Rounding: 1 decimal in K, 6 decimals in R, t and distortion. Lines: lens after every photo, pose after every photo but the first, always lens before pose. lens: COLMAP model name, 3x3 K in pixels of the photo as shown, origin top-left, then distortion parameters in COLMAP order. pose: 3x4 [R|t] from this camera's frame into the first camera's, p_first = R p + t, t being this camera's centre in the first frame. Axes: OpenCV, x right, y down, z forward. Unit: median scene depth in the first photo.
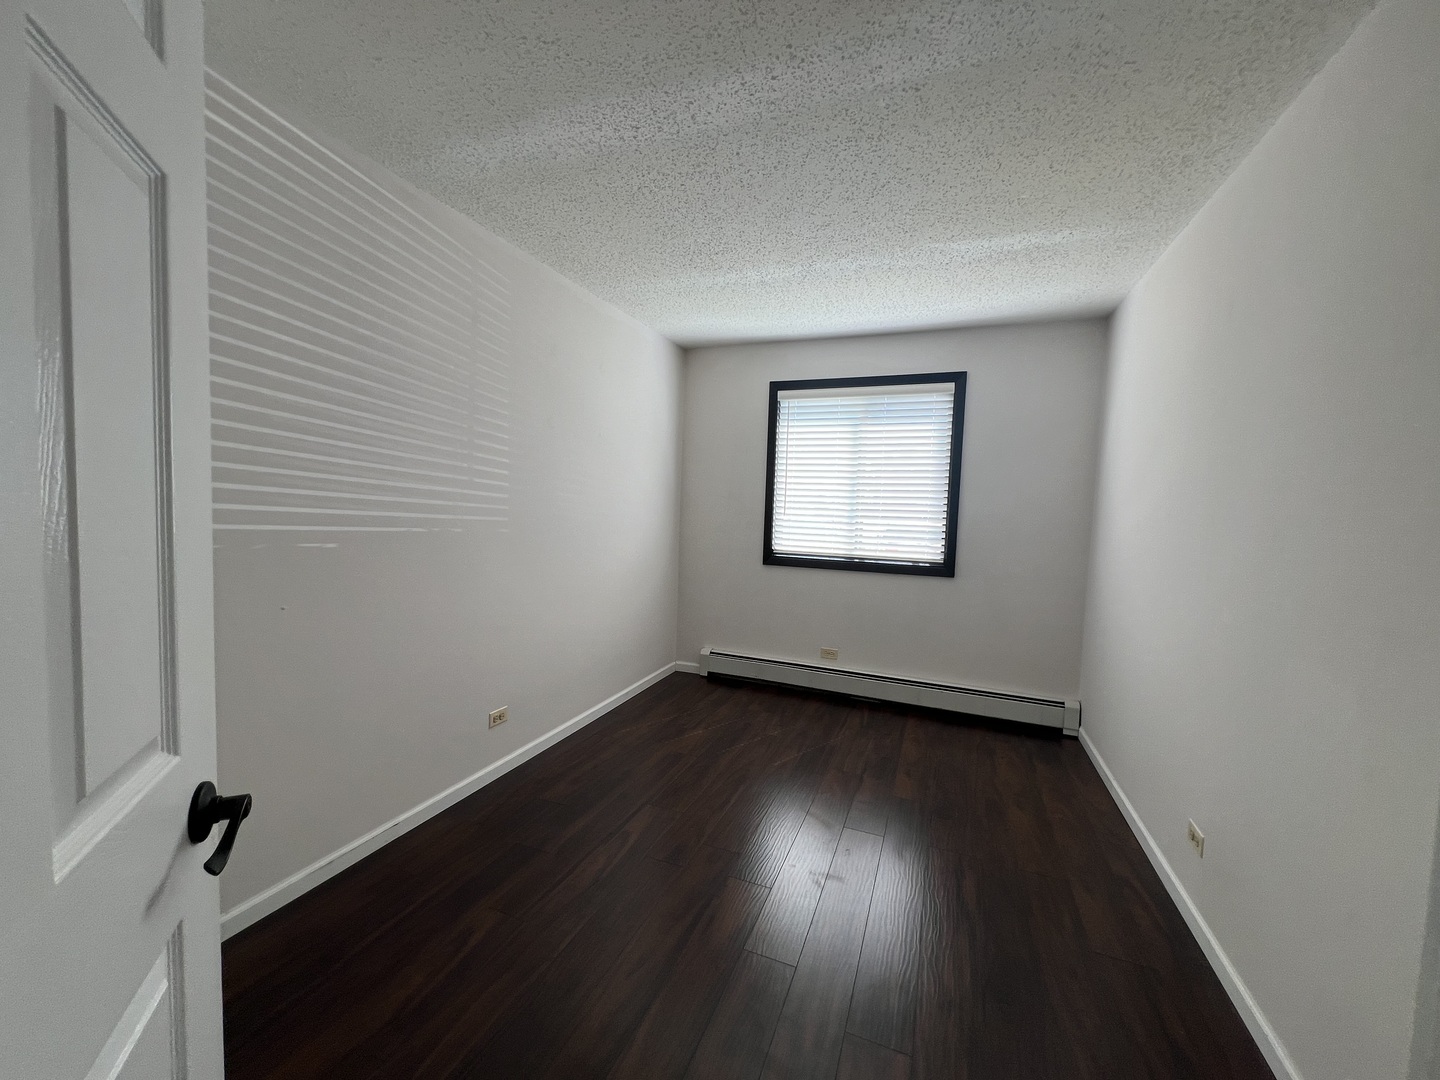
lens RADIAL K [[571.3, 0, 713.6], [0, 571.3, 535.9], [0, 0, 1]] dist [0.001249, -0.000017]
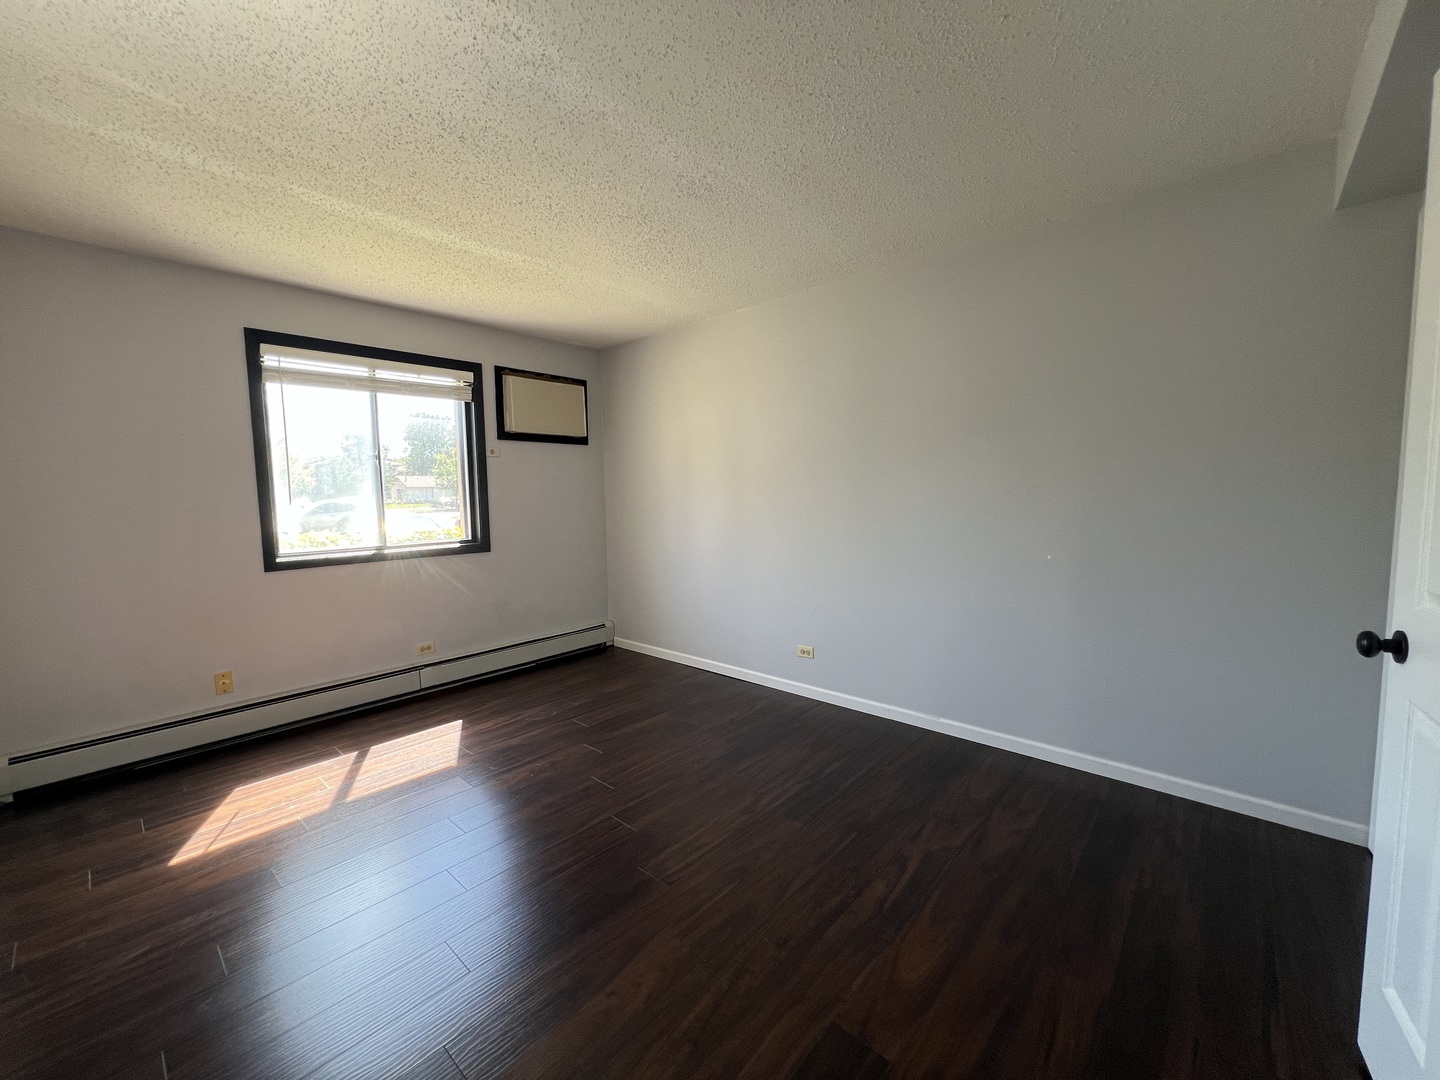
lens RADIAL K [[571.3, 0, 713.6], [0, 571.3, 535.9], [0, 0, 1]] dist [0.001249, -0.000017]
pose [[0.339336, -0.120940, 0.932858, -0.472559], [0.082576, 0.991702, 0.098530, -0.030412], [-0.937034, 0.043597, 0.346507, 0.217281]]
